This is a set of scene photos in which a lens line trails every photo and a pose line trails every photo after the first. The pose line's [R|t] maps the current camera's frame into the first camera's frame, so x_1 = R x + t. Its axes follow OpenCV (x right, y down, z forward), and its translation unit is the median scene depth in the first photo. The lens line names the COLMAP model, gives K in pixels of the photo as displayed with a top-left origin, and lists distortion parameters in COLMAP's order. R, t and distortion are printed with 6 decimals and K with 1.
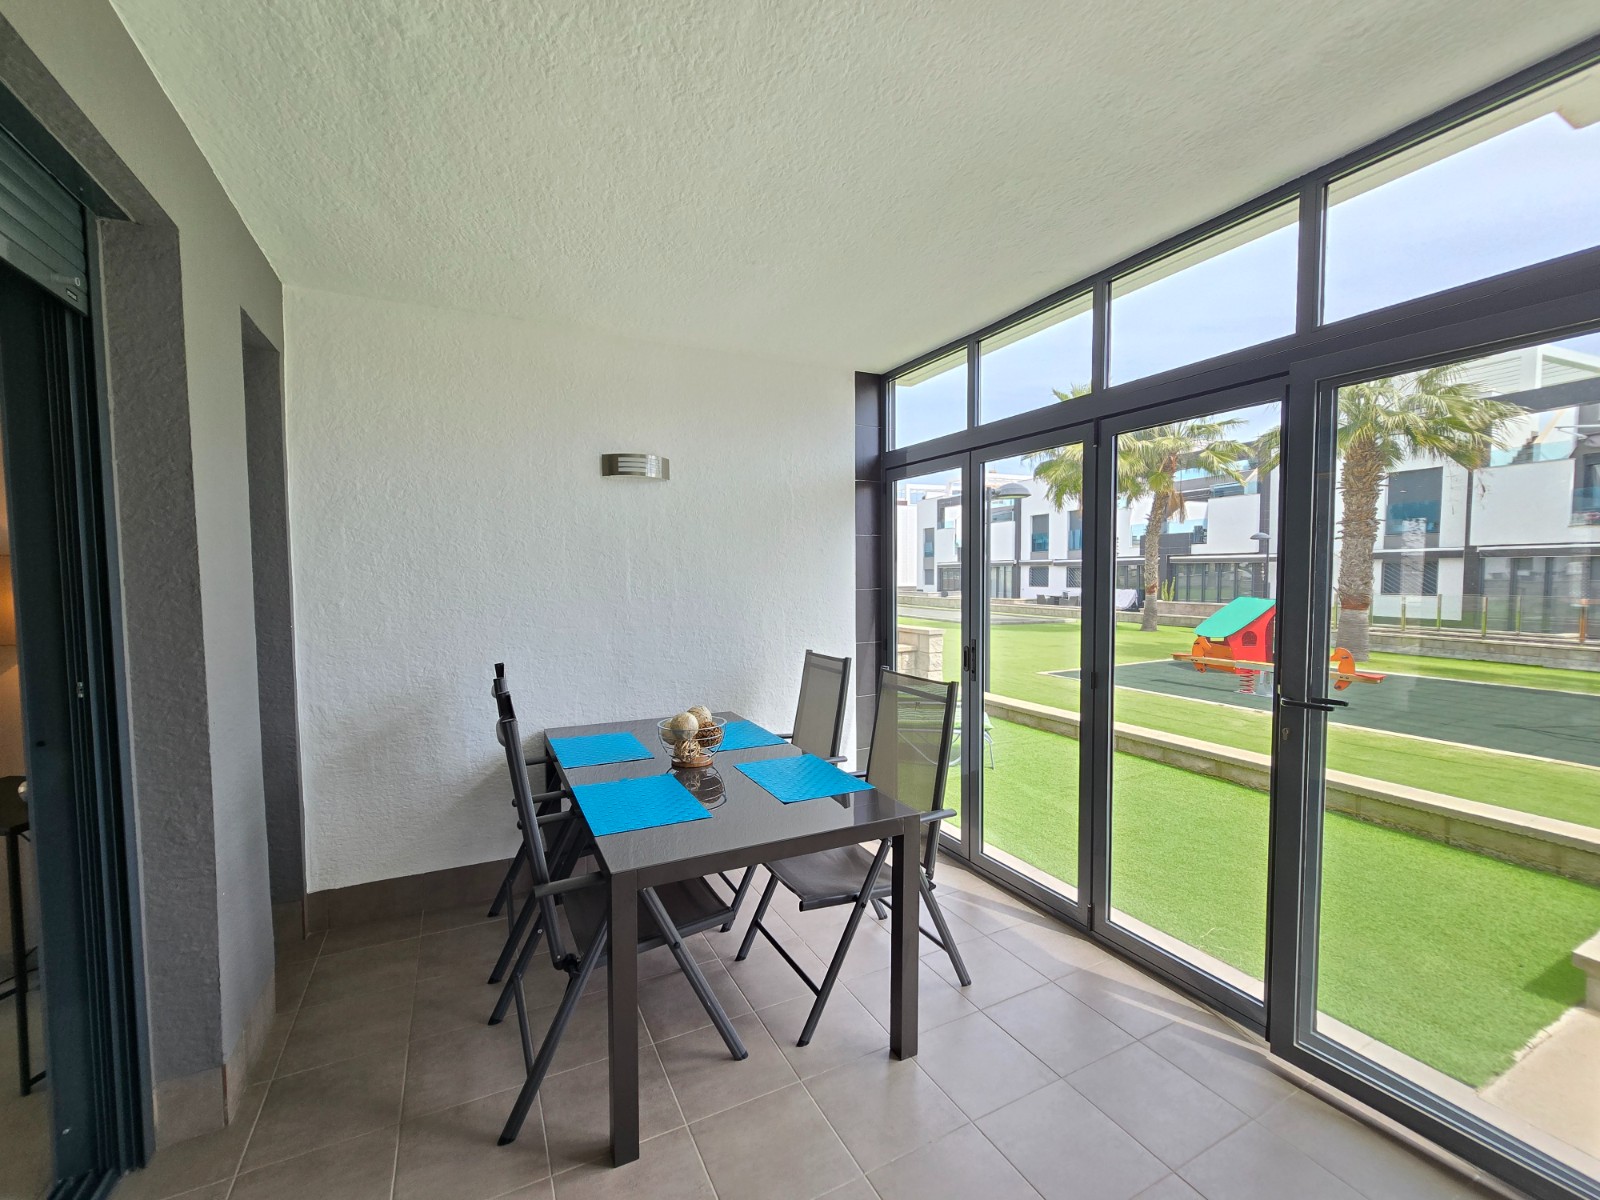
lens RADIAL K [[653.8, 0, 799.3], [0, 653.8, 603.2], [0, 0, 1]] dist [-0.002431, -0.000262]
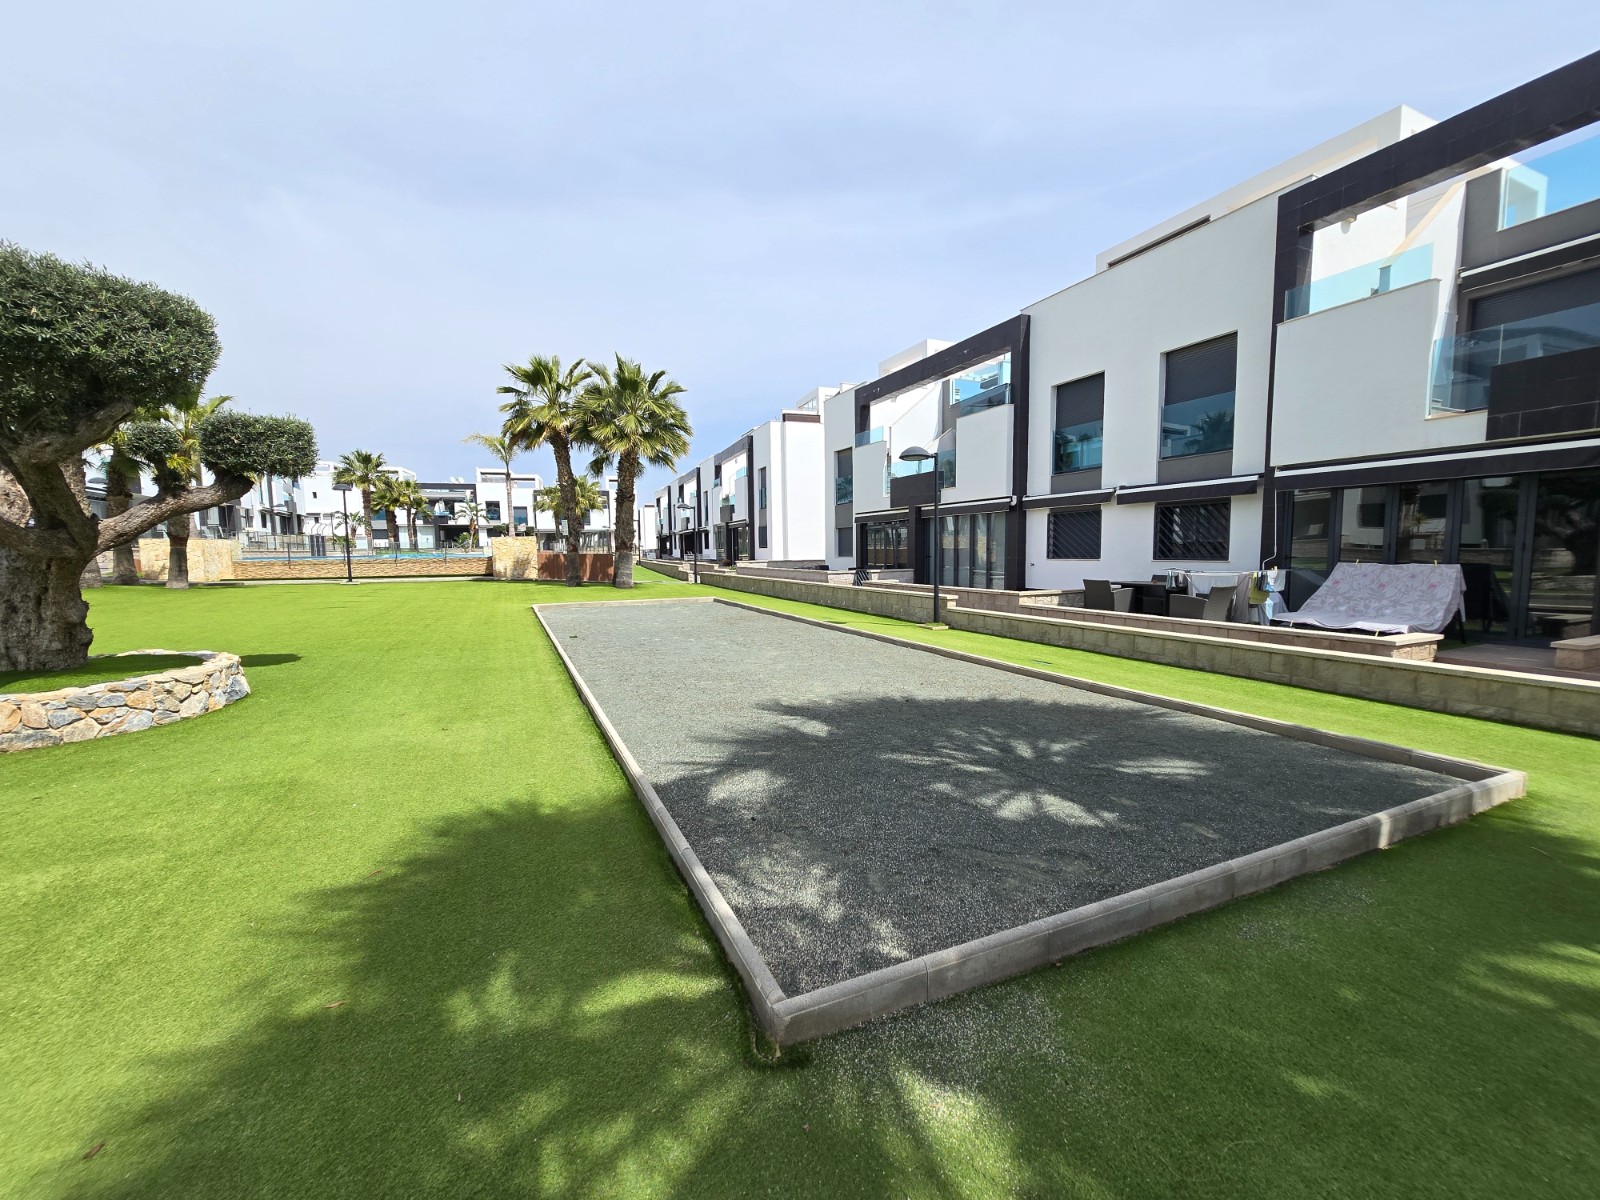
lens RADIAL K [[653.8, 0, 795.3], [0, 653.8, 602.1], [0, 0, 1]] dist [-0.002431, -0.000262]
pose [[0.999599, -0.007864, 0.027202, 0.179820], [0.006872, 0.999315, 0.036355, -0.013844], [-0.027469, -0.036153, 0.998969, 0.586966]]
